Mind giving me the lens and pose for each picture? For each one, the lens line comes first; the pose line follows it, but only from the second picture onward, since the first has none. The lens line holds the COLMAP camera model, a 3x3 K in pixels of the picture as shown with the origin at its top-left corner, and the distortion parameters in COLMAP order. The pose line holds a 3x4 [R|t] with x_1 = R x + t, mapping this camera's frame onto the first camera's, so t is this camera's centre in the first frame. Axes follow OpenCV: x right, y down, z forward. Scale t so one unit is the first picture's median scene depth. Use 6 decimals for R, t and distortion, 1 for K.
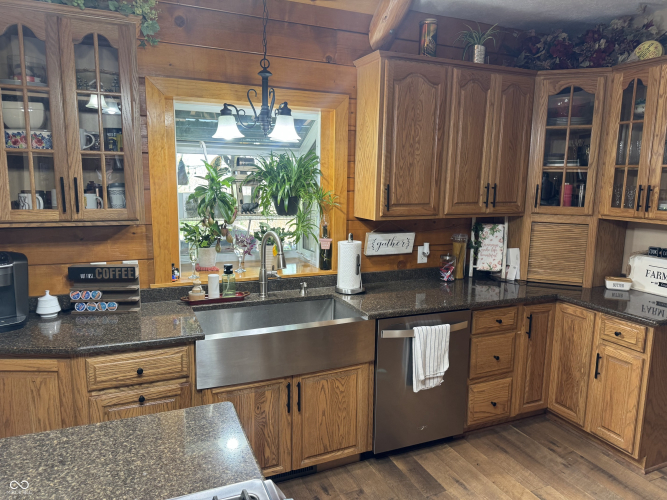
lens RADIAL K [[470.6, 0, 333.5], [0, 470.6, 250.0], [0, 0, 1]] dist [0.111112, -0.159567]
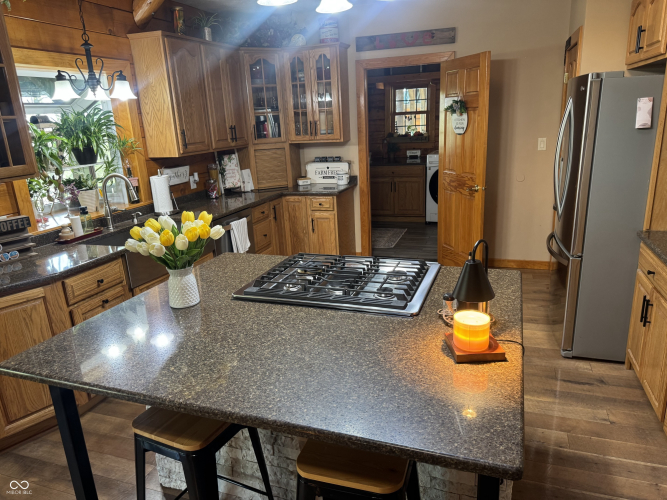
lens RADIAL K [[470.6, 0, 333.5], [0, 470.6, 250.0], [0, 0, 1]] dist [0.111112, -0.159567]
pose [[0.685118, -0.247471, 0.685106, -0.580101], [0.171981, 0.968886, 0.177993, 0.027551], [-0.707839, -0.004121, 0.706362, -0.279936]]
